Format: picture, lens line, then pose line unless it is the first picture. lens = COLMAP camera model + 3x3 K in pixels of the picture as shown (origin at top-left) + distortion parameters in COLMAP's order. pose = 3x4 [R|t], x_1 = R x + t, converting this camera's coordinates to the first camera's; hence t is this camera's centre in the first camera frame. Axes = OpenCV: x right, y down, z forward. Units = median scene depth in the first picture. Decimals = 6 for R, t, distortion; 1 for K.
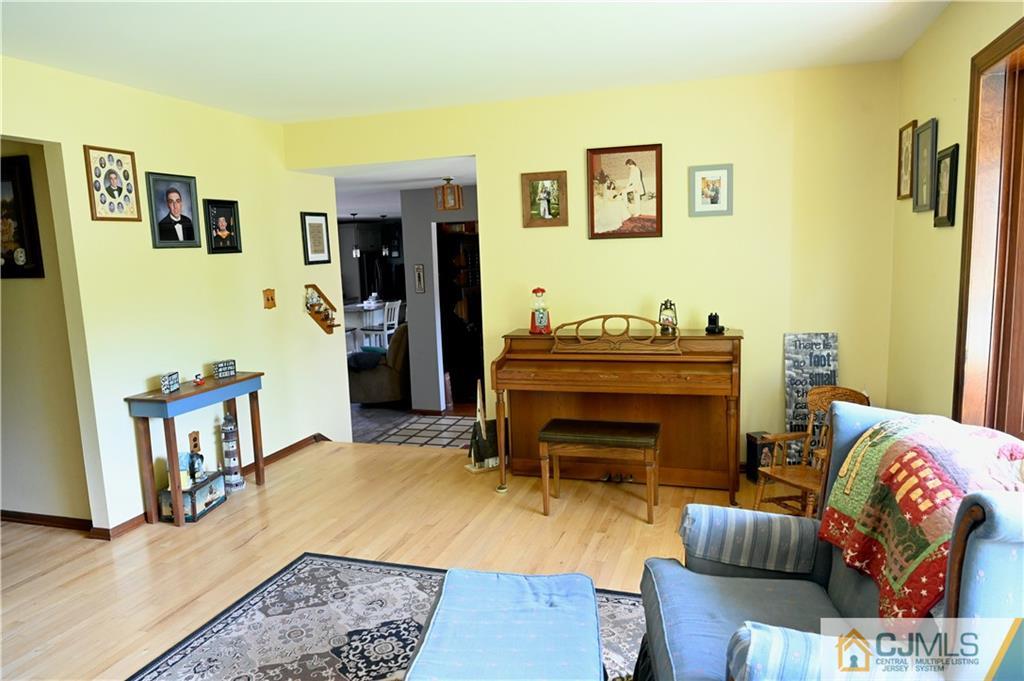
lens RADIAL K [[686.9, 0, 520.8], [0, 686.9, 339.2], [0, 0, 1]] dist [0.002503, -0.002030]
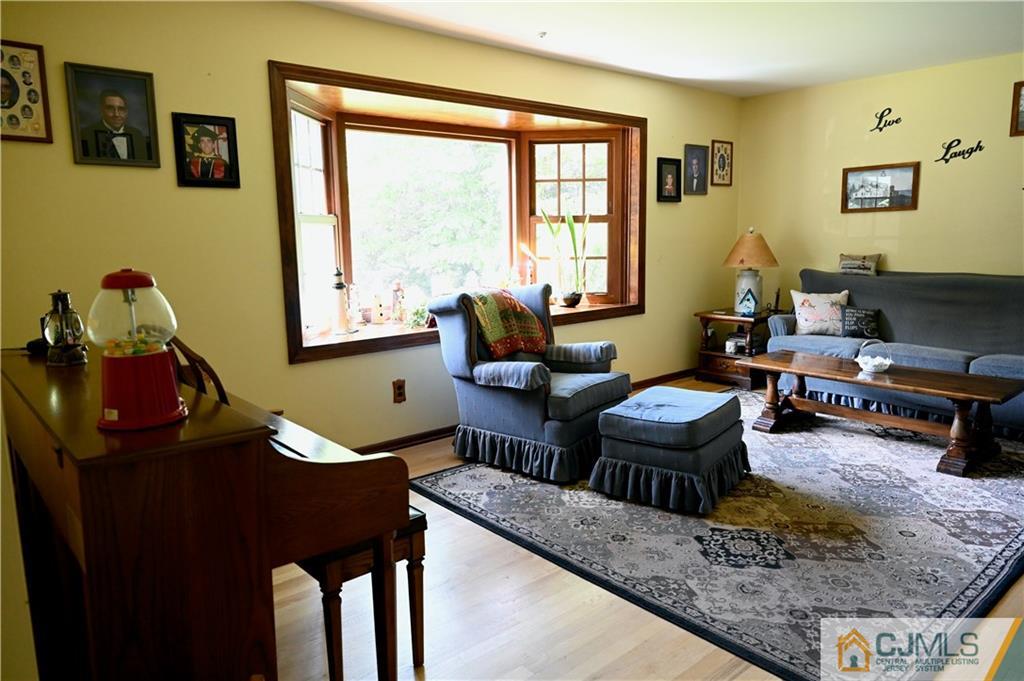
lens RADIAL K [[686.9, 0, 519.0], [0, 686.9, 338.4], [0, 0, 1]] dist [0.002503, -0.002030]
pose [[-0.858185, -0.034022, 0.512212, -0.396674], [0.110140, 0.962361, 0.248456, -0.153406], [-0.501386, 0.269636, -0.822136, 1.784982]]
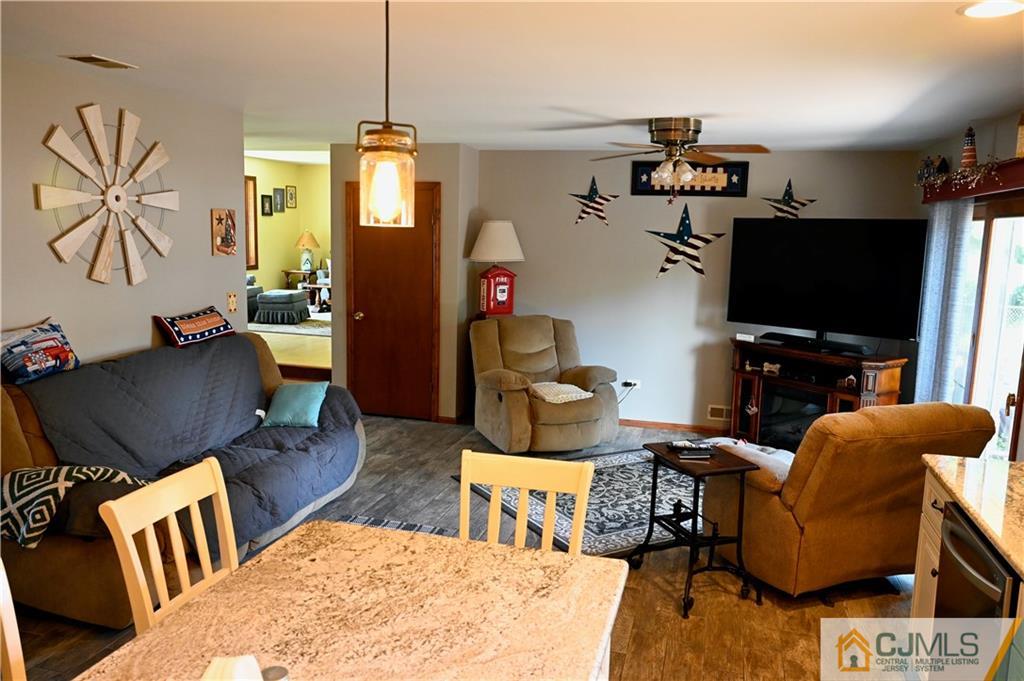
lens RADIAL K [[779.5, 0, 512.1], [0, 779.5, 340.2], [0, 0, 1]] dist [-0.005566, -0.000294]
pose [[-0.999176, 0.014882, -0.037752, -1.007016], [0.003987, 0.961827, 0.273630, -0.541172], [0.040383, 0.273255, -0.961094, 4.537583]]
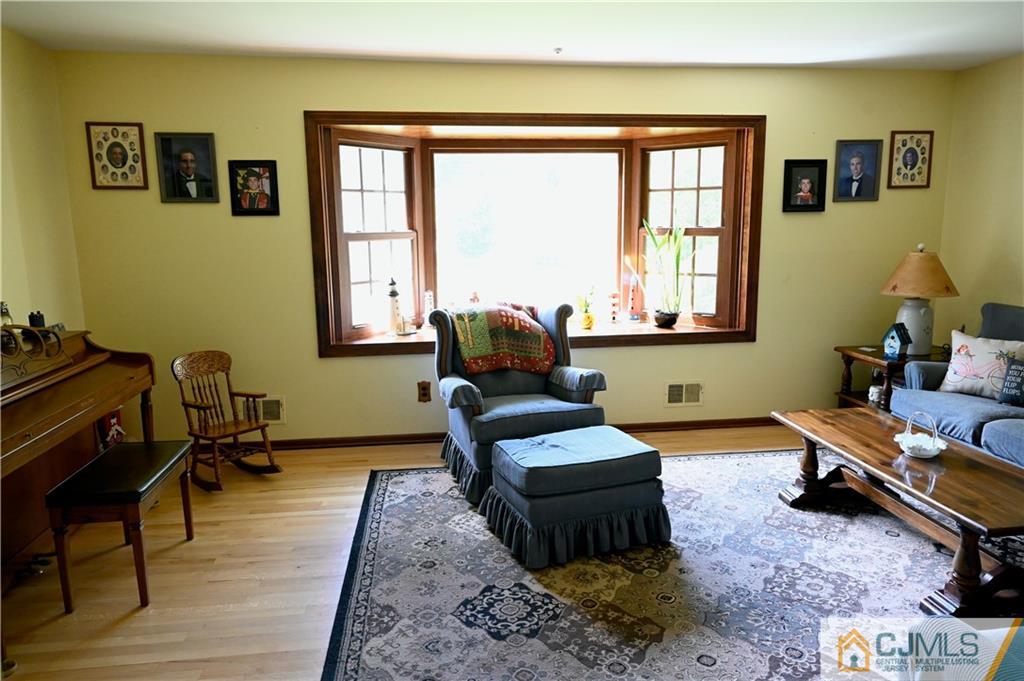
lens RADIAL K [[686.9, 0, 516.9], [0, 686.9, 340.9], [0, 0, 1]] dist [0.002503, -0.002030]
pose [[-0.428819, -0.115491, 0.895978, -0.957990], [0.144452, 0.970268, 0.194202, -0.112362], [-0.891767, 0.212703, -0.399387, 1.184928]]
